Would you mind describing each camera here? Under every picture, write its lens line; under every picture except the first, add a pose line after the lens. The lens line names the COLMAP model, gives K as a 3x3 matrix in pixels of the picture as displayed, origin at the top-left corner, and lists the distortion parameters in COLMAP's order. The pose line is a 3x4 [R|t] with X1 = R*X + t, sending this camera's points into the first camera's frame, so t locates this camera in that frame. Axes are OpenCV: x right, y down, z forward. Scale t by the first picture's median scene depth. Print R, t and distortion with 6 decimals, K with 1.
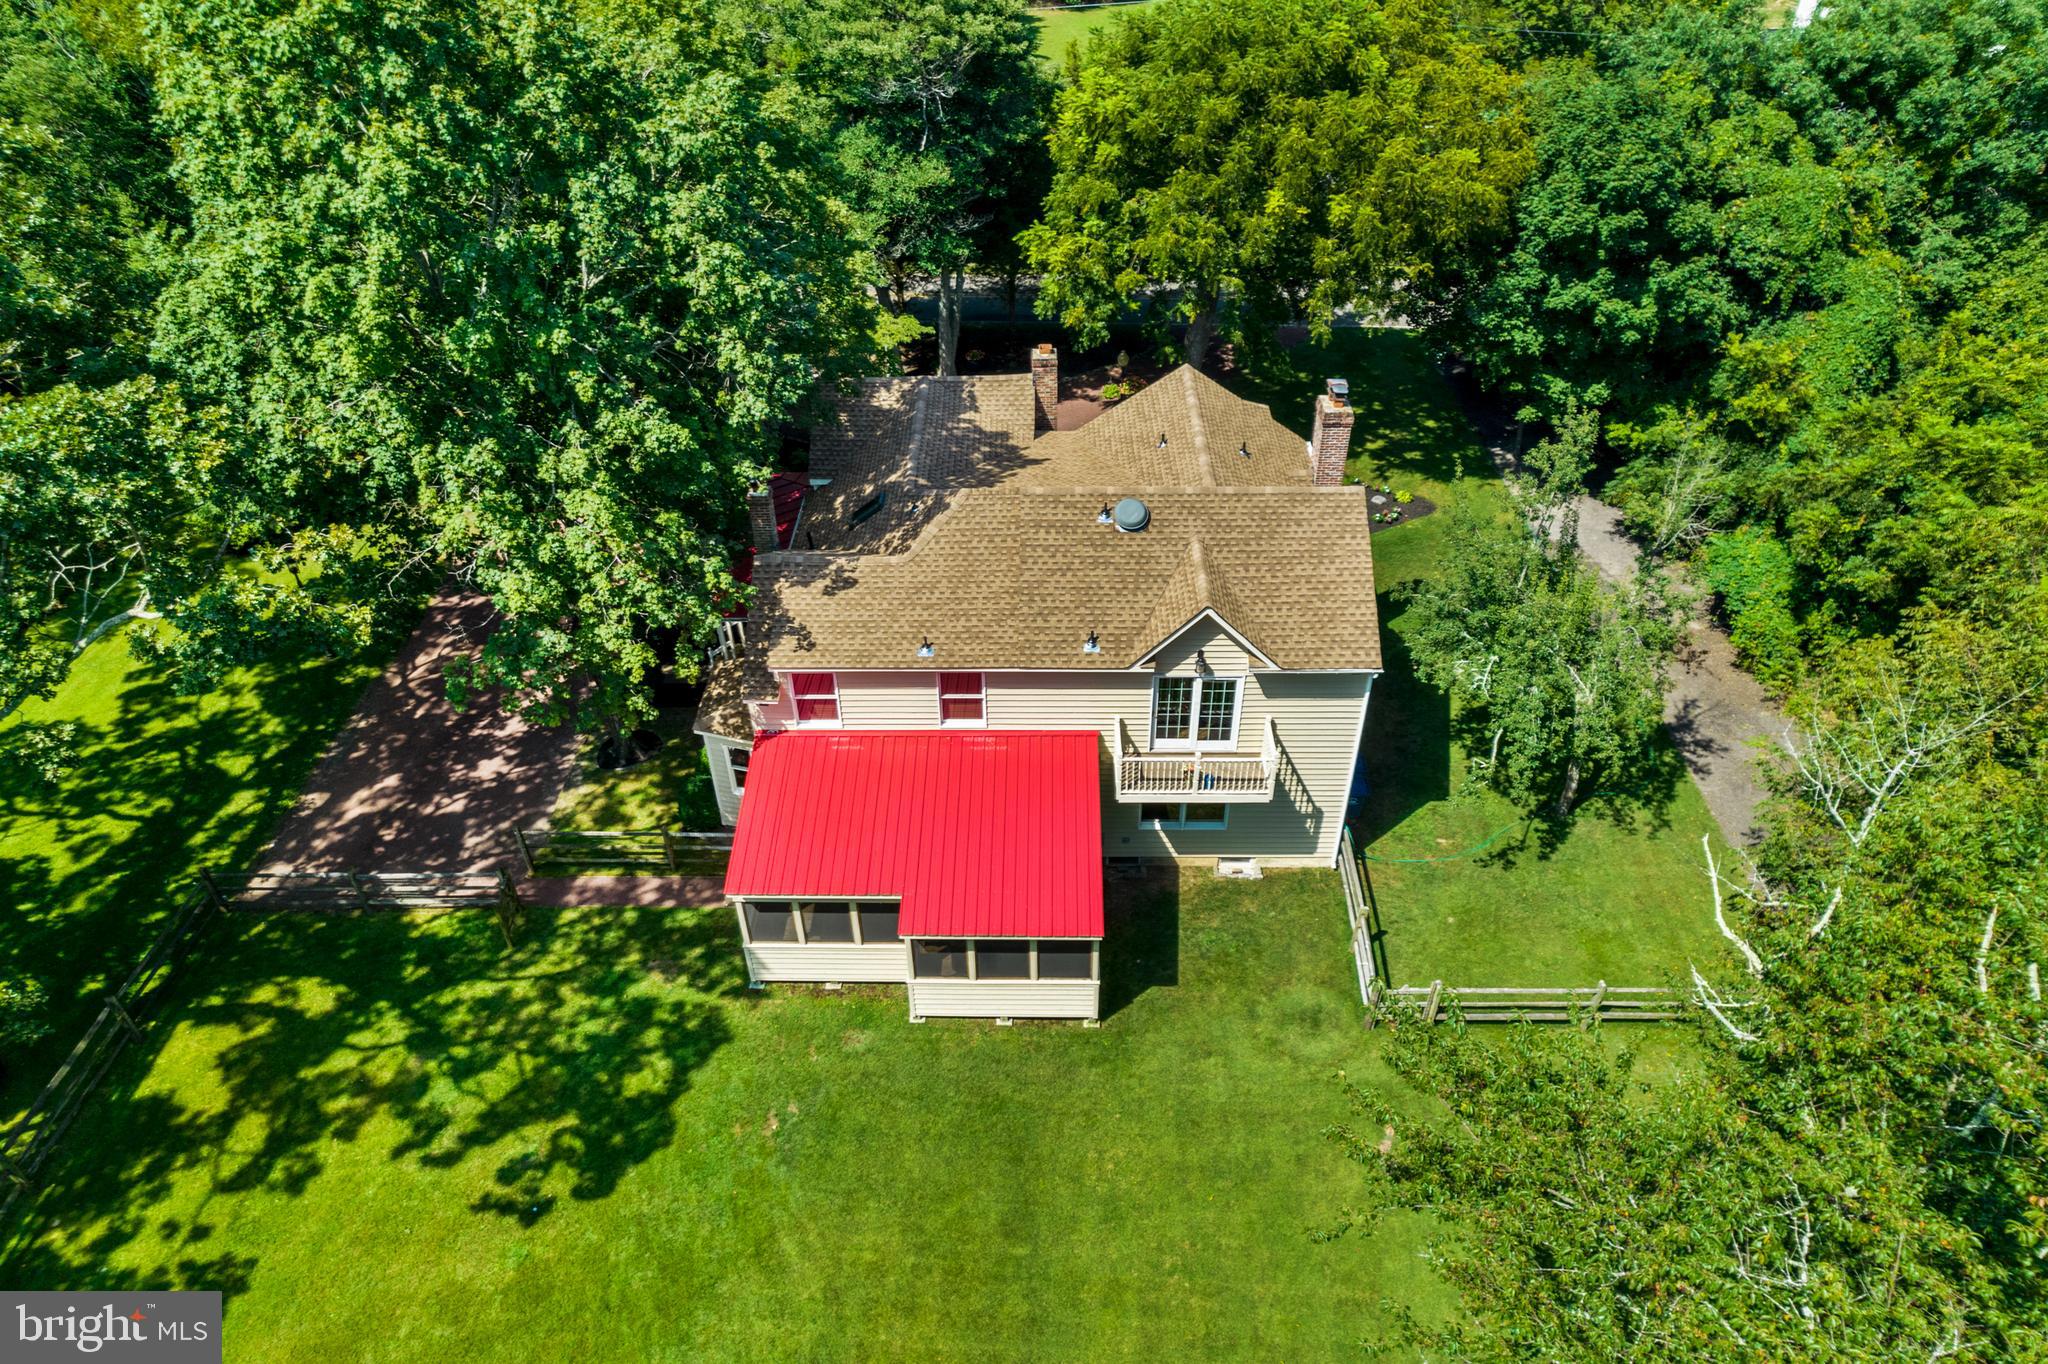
lens RADIAL K [[1304.6, 0, 1011.5], [0, 1304.6, 682.4], [0, 0, 1]] dist [-0.051524, 0.039117]
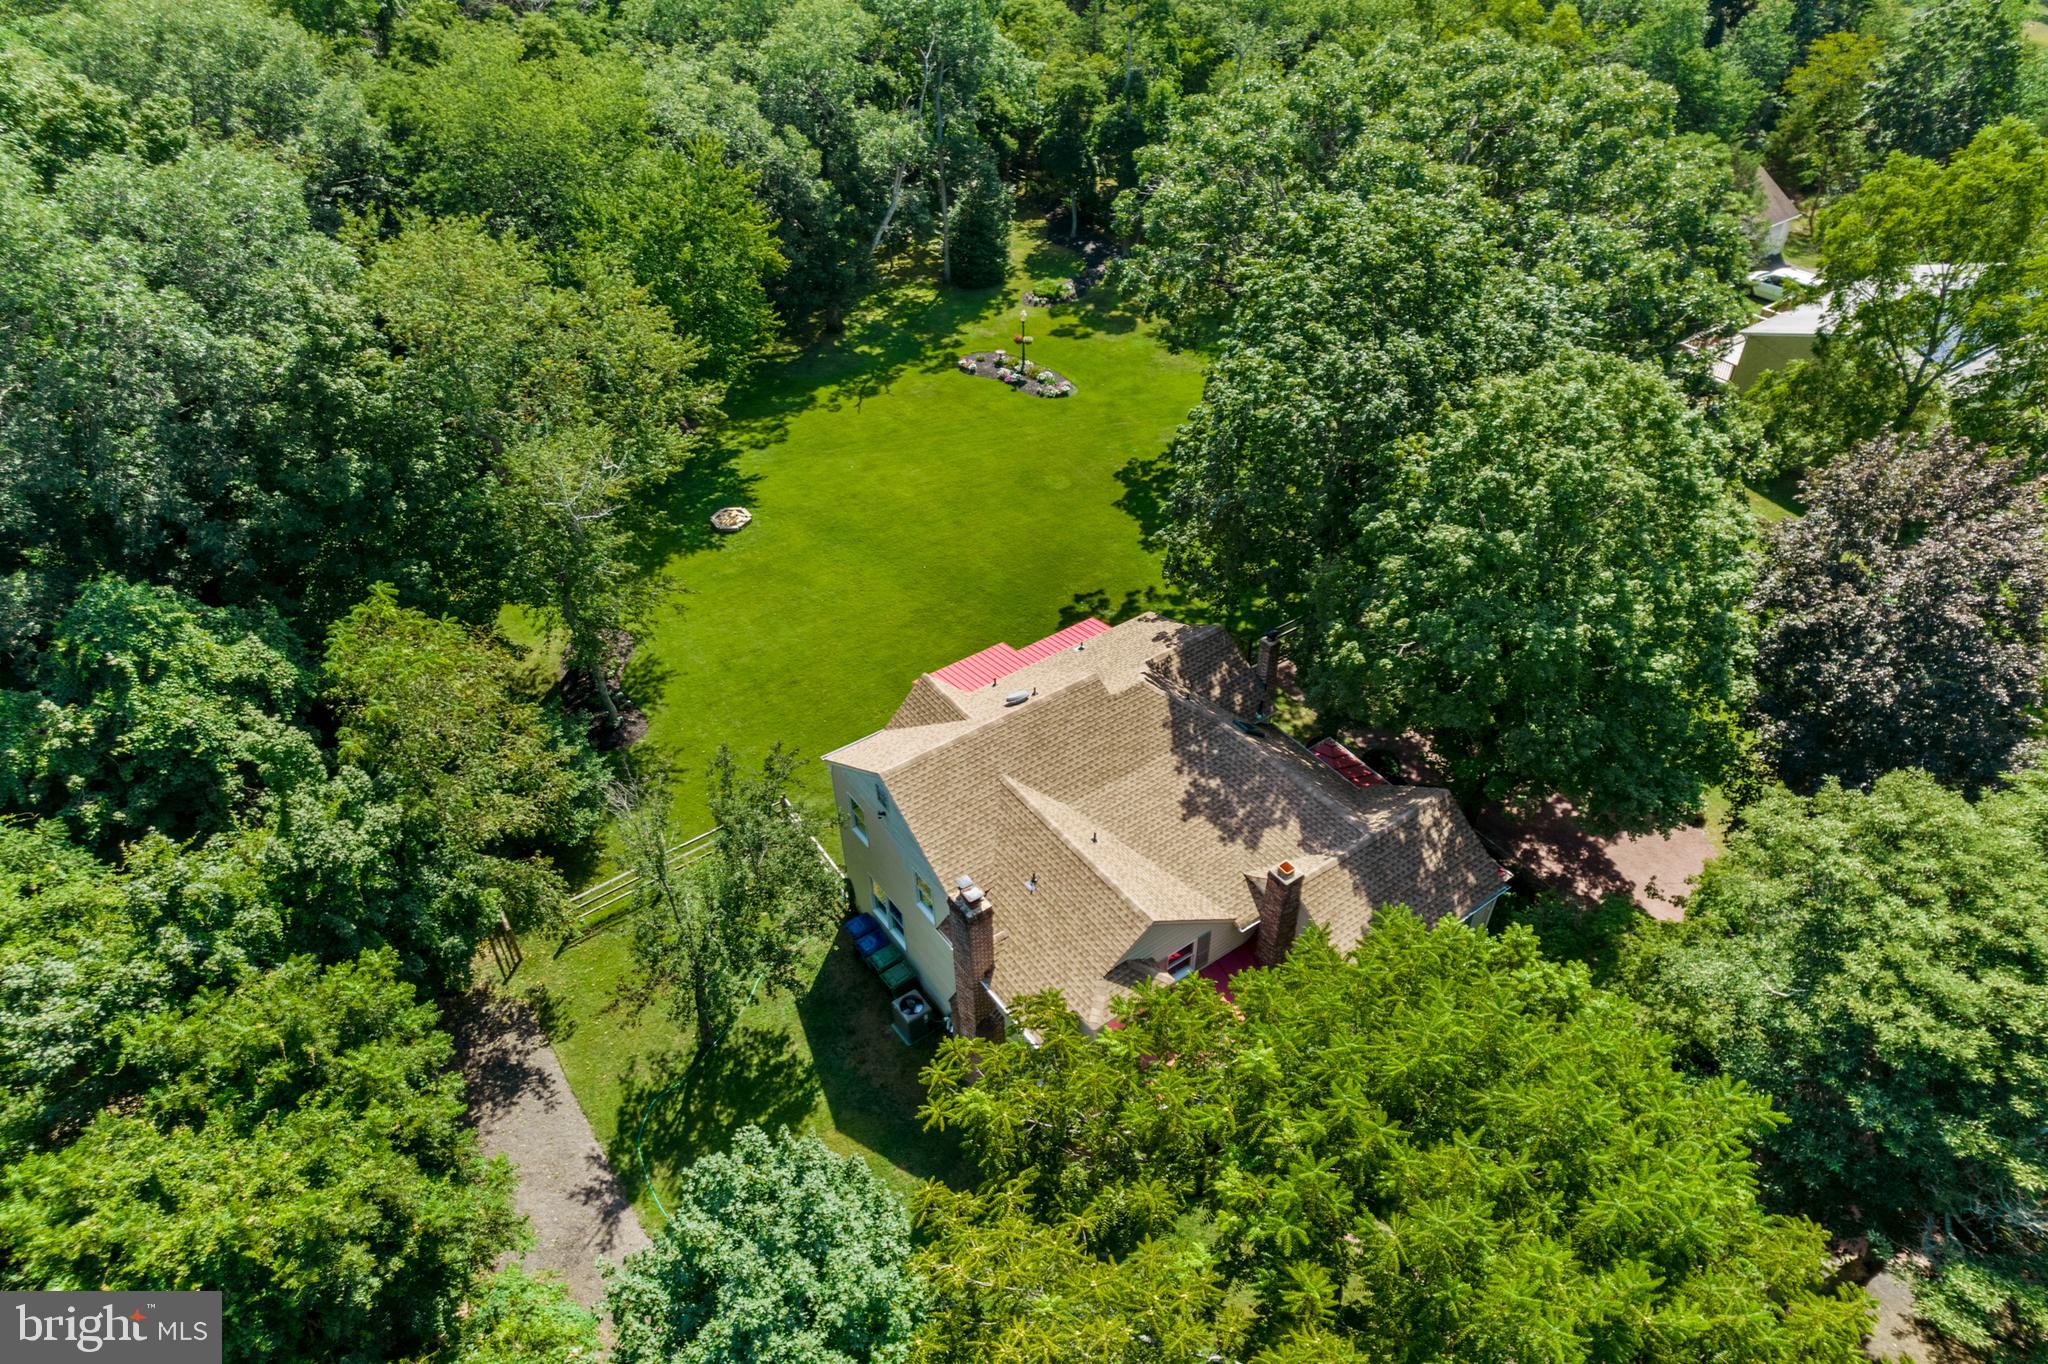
lens RADIAL K [[1304.6, 0, 1030.5], [0, 1304.6, 699.0], [0, 0, 1]] dist [-0.051524, 0.039117]
pose [[-0.799079, 0.400015, -0.448844, 0.712286], [-0.359546, 0.280403, 0.890001, -1.378969], [0.481871, 0.872561, -0.080241, 1.126248]]
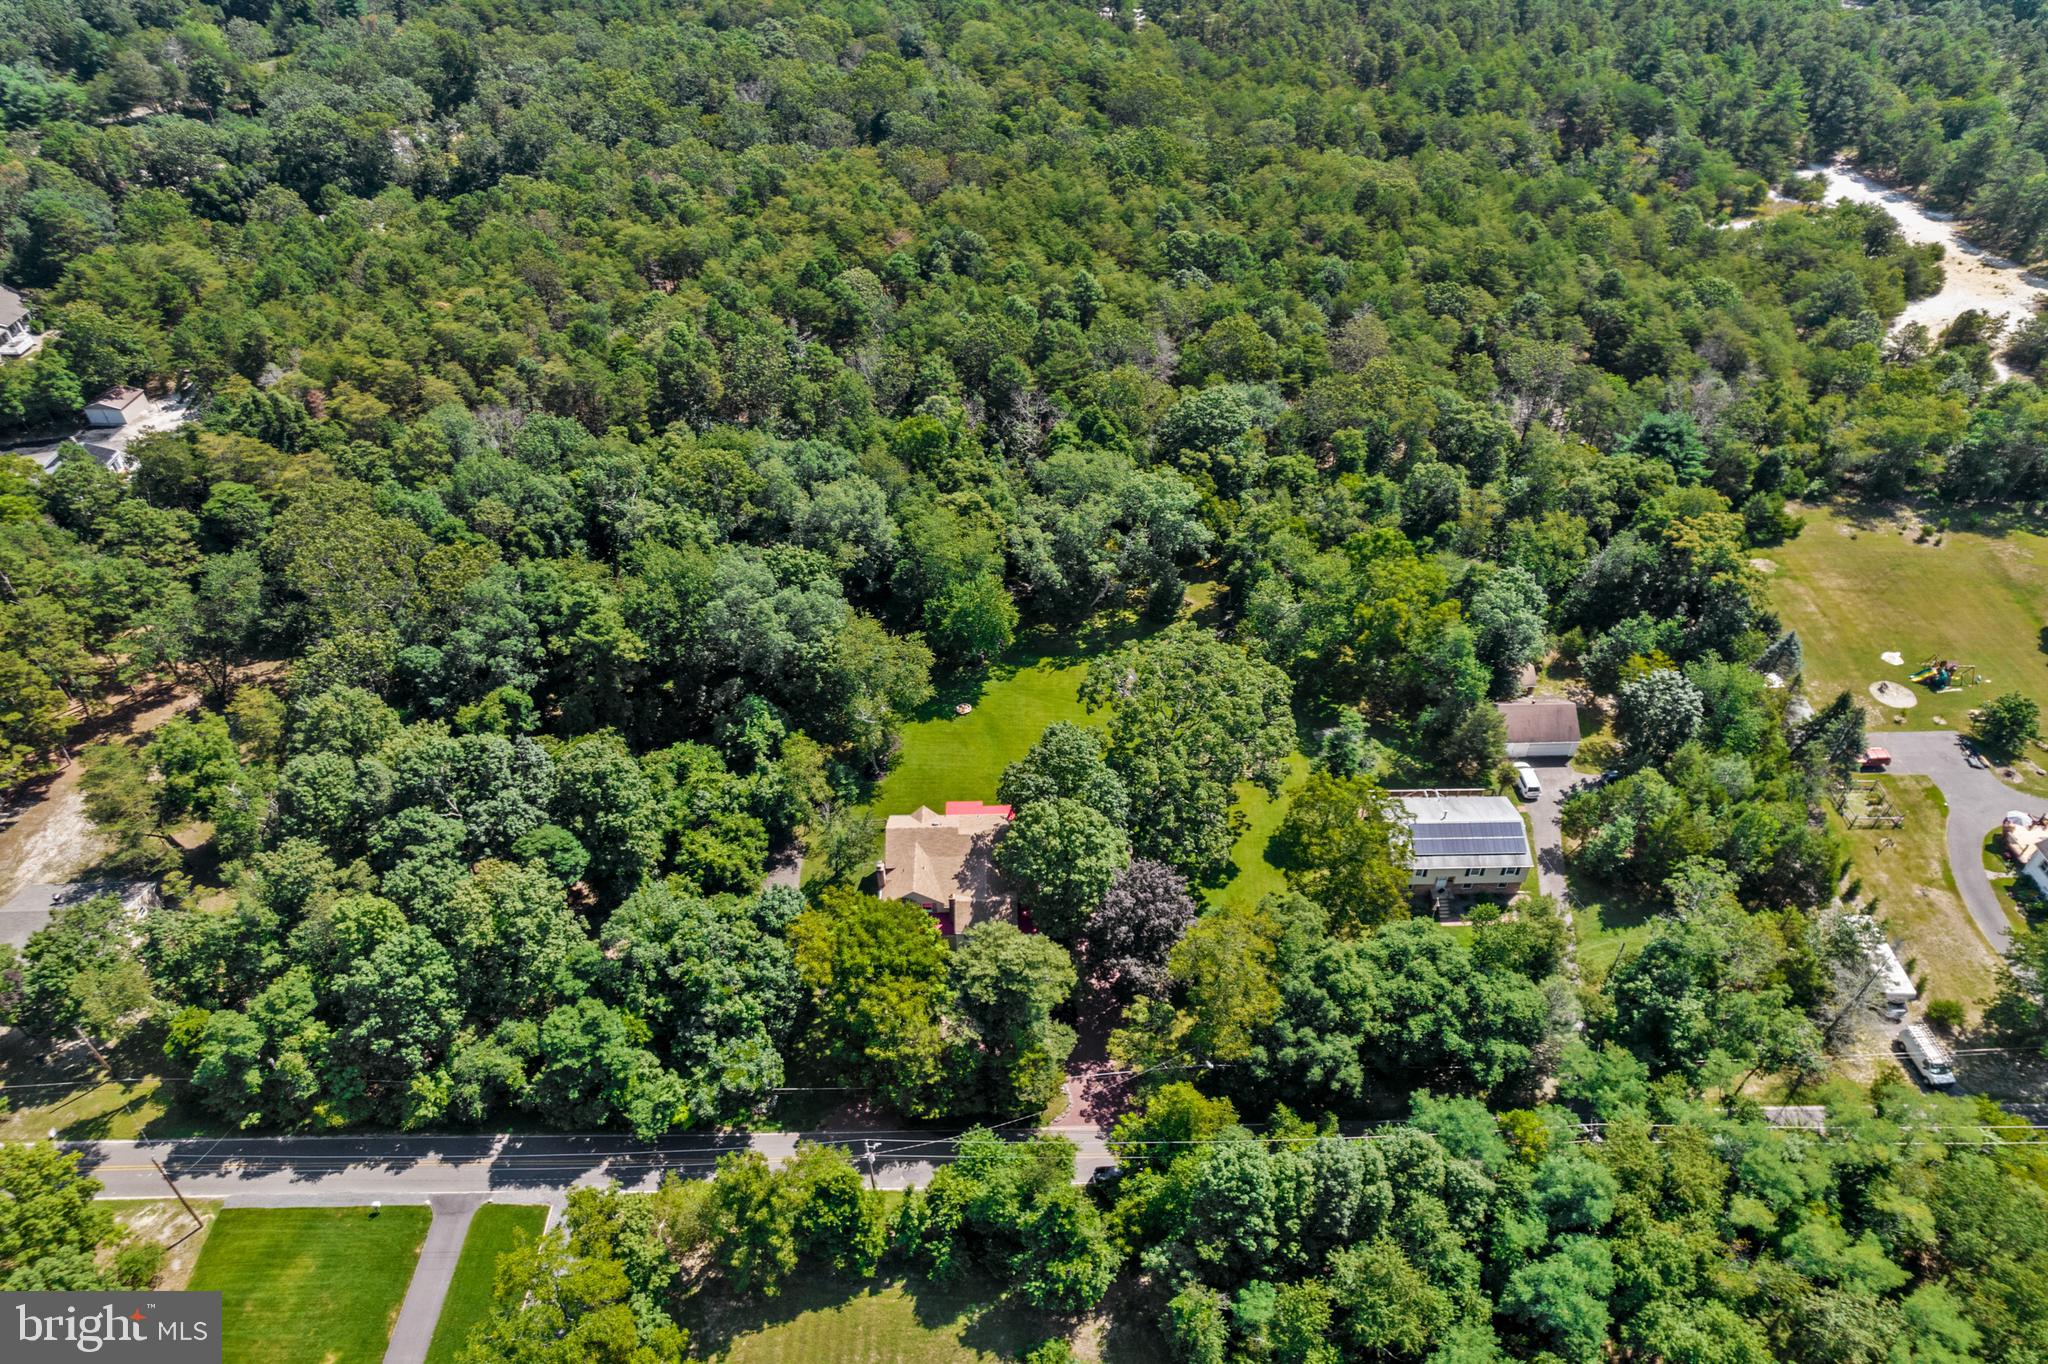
lens RADIAL K [[1304.6, 0, 1017.8], [0, 1304.6, 685.0], [0, 0, 1]] dist [-0.051524, 0.039117]
pose [[-0.998907, 0.045828, -0.009198, -0.181340], [-0.000215, 0.192269, 0.981342, -4.995788], [0.046741, 0.980272, -0.192049, 1.445176]]
